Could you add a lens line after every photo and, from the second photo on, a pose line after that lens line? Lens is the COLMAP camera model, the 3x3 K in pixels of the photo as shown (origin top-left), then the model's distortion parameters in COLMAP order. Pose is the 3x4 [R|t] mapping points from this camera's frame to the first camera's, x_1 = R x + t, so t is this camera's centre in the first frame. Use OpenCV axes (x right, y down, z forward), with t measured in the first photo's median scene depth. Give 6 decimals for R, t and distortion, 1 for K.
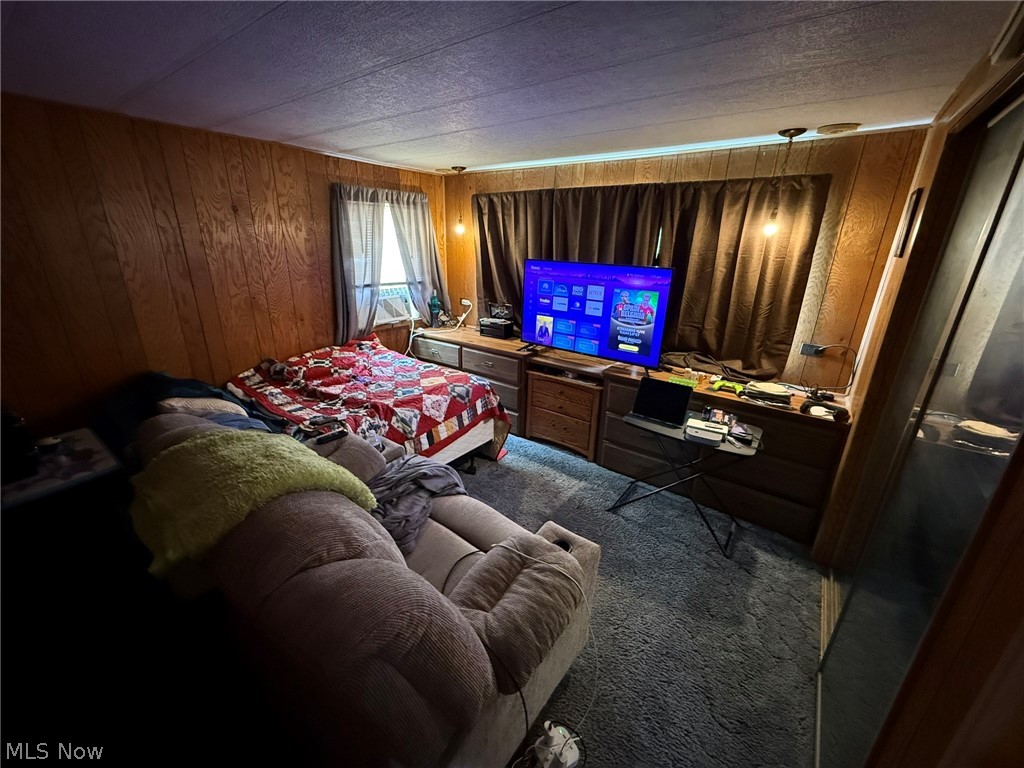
lens RADIAL K [[406.9, 0, 509.8], [0, 406.9, 383.7], [0, 0, 1]] dist [0.000696, 0.000069]
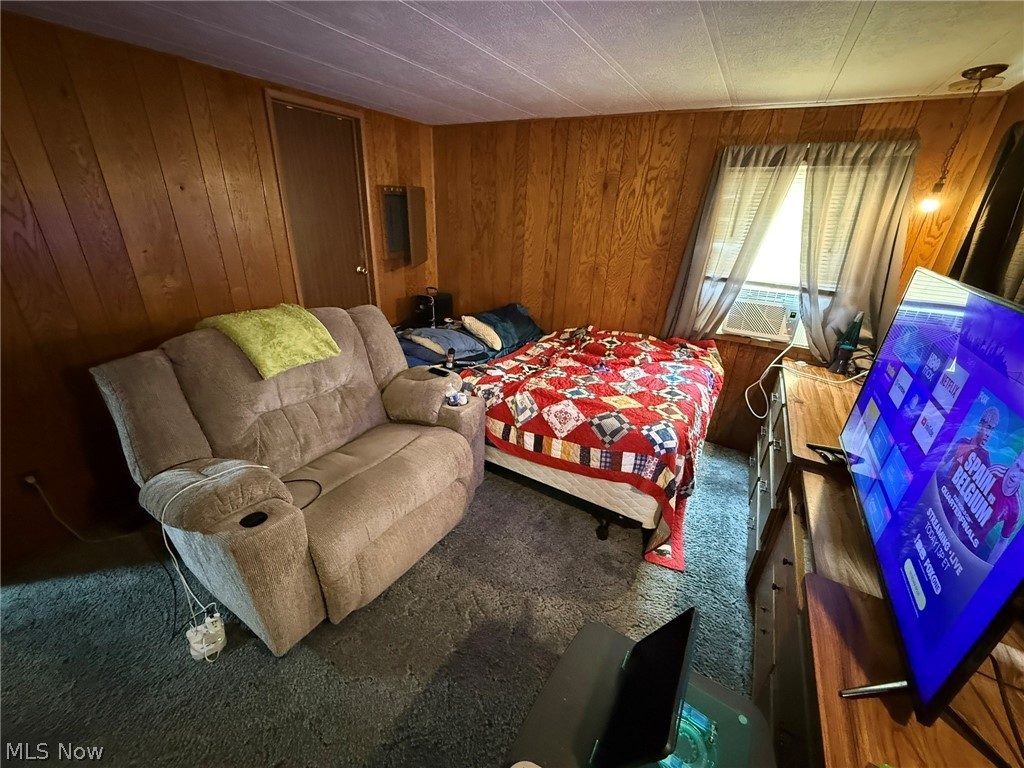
lens RADIAL K [[406.9, 0, 509.8], [0, 406.9, 383.7], [0, 0, 1]] dist [0.000696, 0.000069]
pose [[0.117129, 0.384360, -0.915723, 0.471877], [-0.368699, 0.873000, 0.319268, -0.201642], [0.922140, 0.300231, 0.243966, 0.605370]]
